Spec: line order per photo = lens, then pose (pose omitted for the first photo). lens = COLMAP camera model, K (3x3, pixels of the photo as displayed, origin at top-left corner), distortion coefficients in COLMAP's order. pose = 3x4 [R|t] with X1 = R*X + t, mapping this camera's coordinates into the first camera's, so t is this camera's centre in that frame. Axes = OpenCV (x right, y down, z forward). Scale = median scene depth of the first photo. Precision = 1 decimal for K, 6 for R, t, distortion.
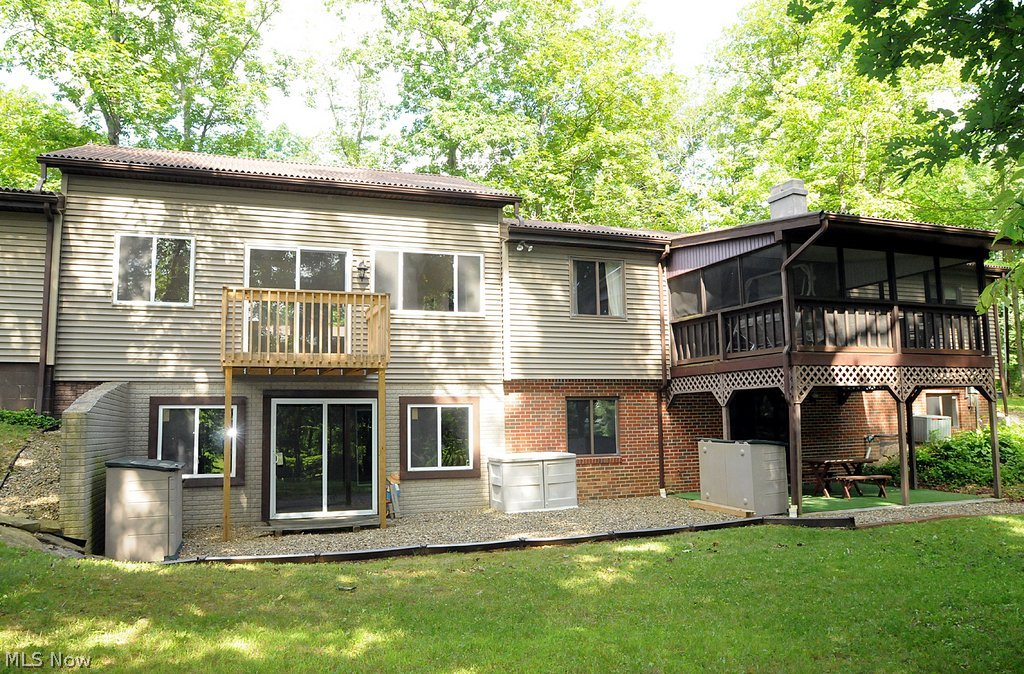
lens RADIAL K [[753.5, 0, 512.0], [0, 753.5, 337.0], [0, 0, 1]] dist [-0.085009, 0.001189]
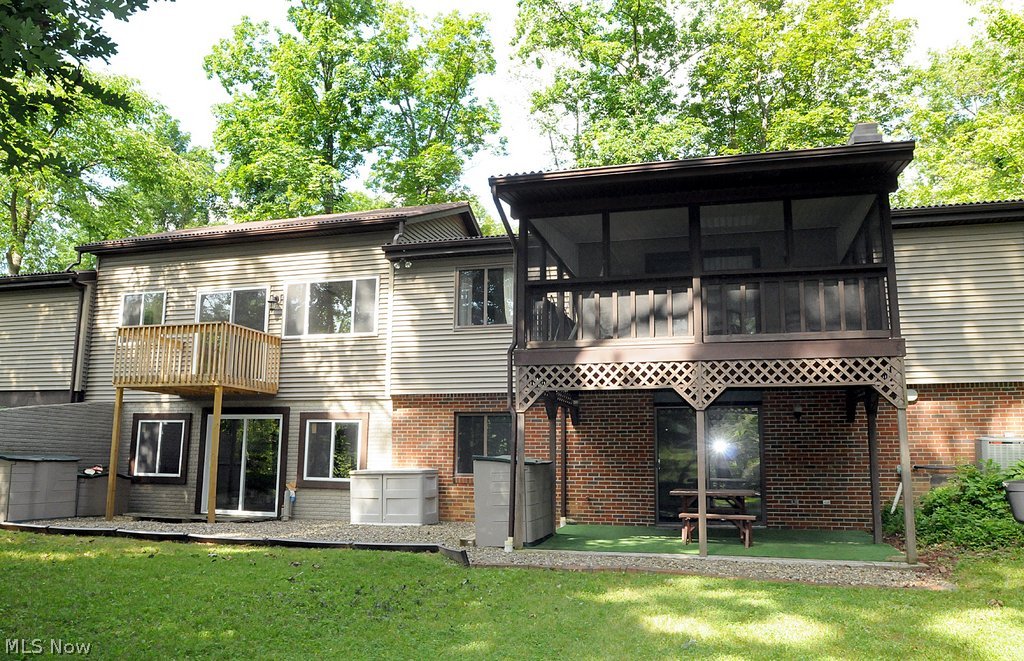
lens RADIAL K [[760.0, 0, 512.0], [0, 760.0, 330.5], [0, 0, 1]] dist [-0.073069, -0.000083]
pose [[0.807333, -0.077599, -0.584972, 0.813430], [0.044684, 0.996509, -0.070521, 0.054202], [0.588402, 0.030795, 0.807982, 0.293589]]
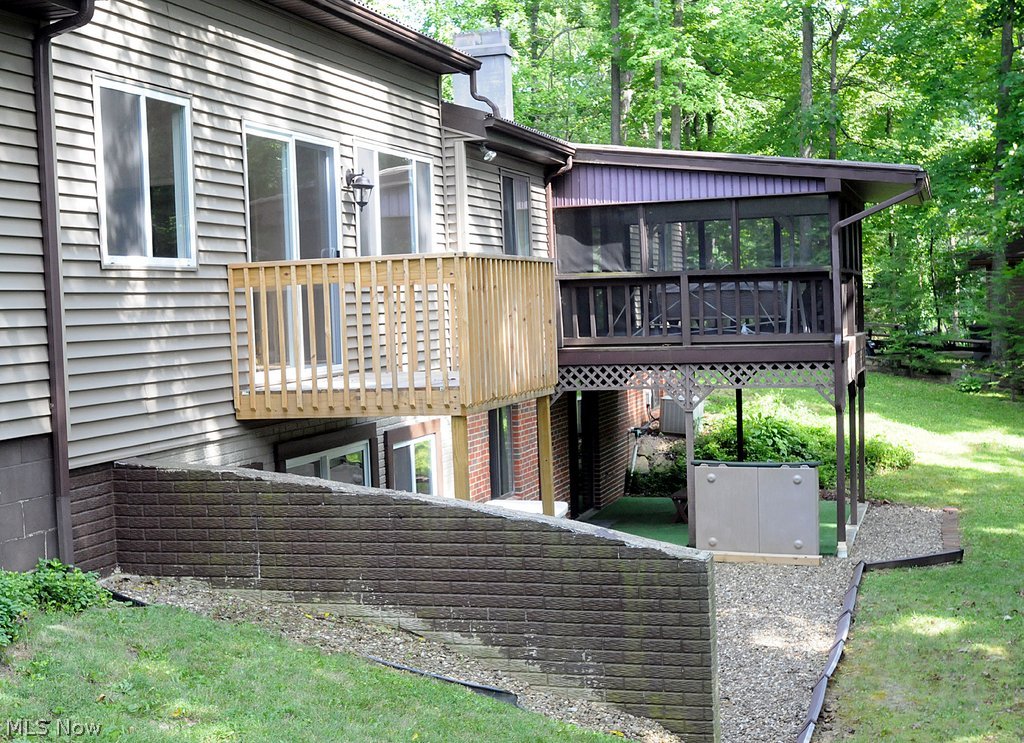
lens RADIAL K [[1488.8, 0, 512.0], [0, 1488.8, 371.5], [0, 0, 1]] dist [-0.018743, -0.037196]
pose [[0.607044, -0.040288, 0.793646, -0.982412], [-0.061694, 0.993310, 0.097612, -0.074791], [-0.792270, -0.108218, 0.600498, 0.325985]]
